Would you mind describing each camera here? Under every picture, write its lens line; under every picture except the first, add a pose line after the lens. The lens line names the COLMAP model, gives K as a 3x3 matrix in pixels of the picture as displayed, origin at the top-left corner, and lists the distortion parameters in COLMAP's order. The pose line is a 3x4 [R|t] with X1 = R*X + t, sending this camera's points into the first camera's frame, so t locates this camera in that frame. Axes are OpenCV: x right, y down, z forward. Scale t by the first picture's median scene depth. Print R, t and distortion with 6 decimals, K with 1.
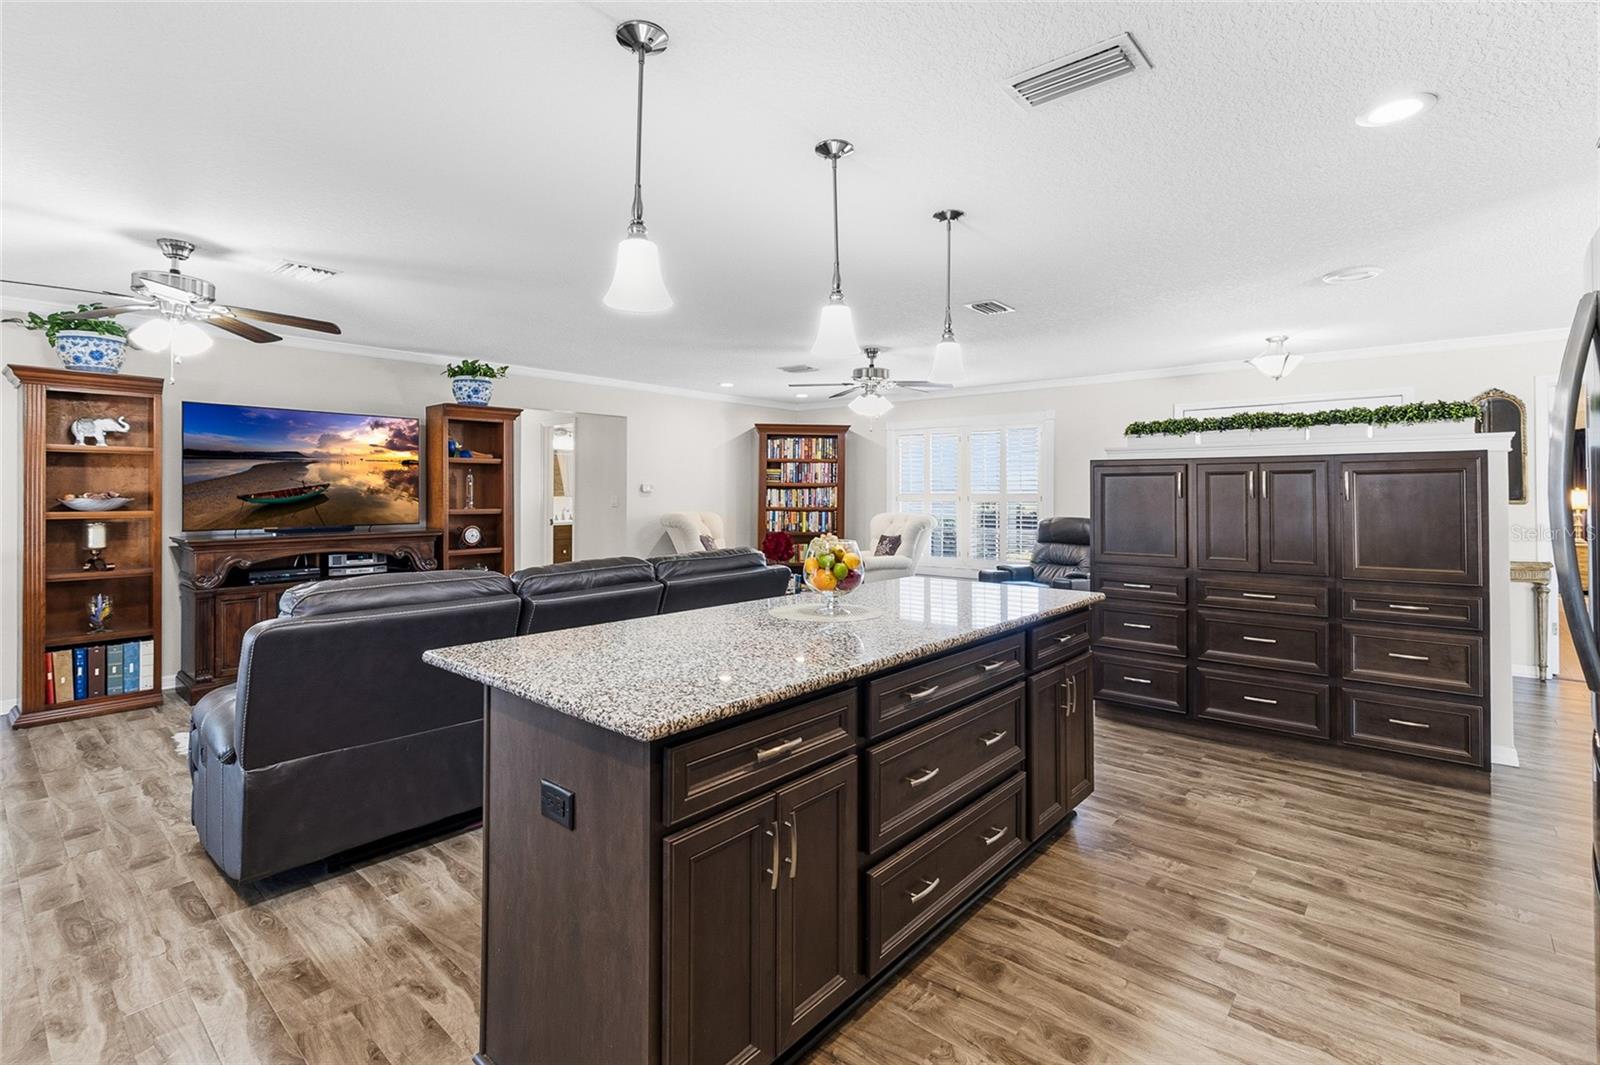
lens RADIAL K [[736.7, 0, 811.5], [0, 736.7, 490.6], [0, 0, 1]] dist [0.001262, -0.000202]
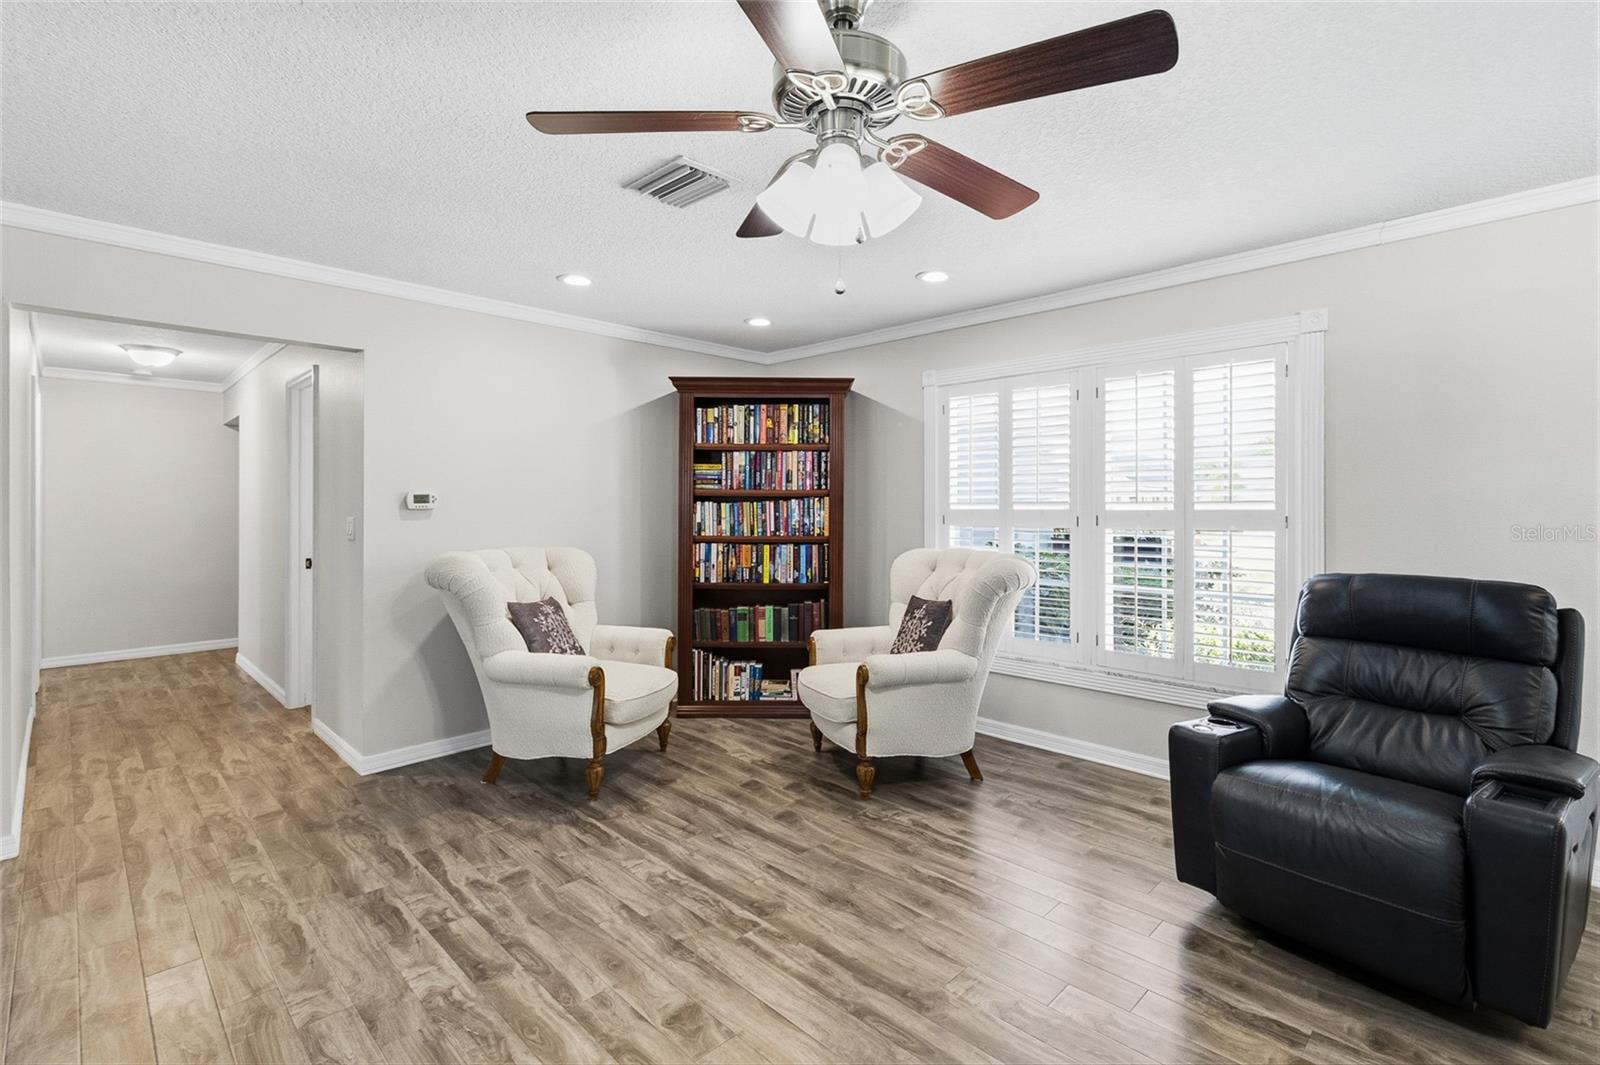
lens RADIAL K [[736.7, 0, 811.5], [0, 736.7, 490.6], [0, 0, 1]] dist [0.001262, -0.000202]
pose [[0.997649, -0.005143, -0.068334, 0.058519], [0.004494, 0.999943, -0.009651, -0.004583], [0.068380, 0.009321, 0.997616, 0.477943]]
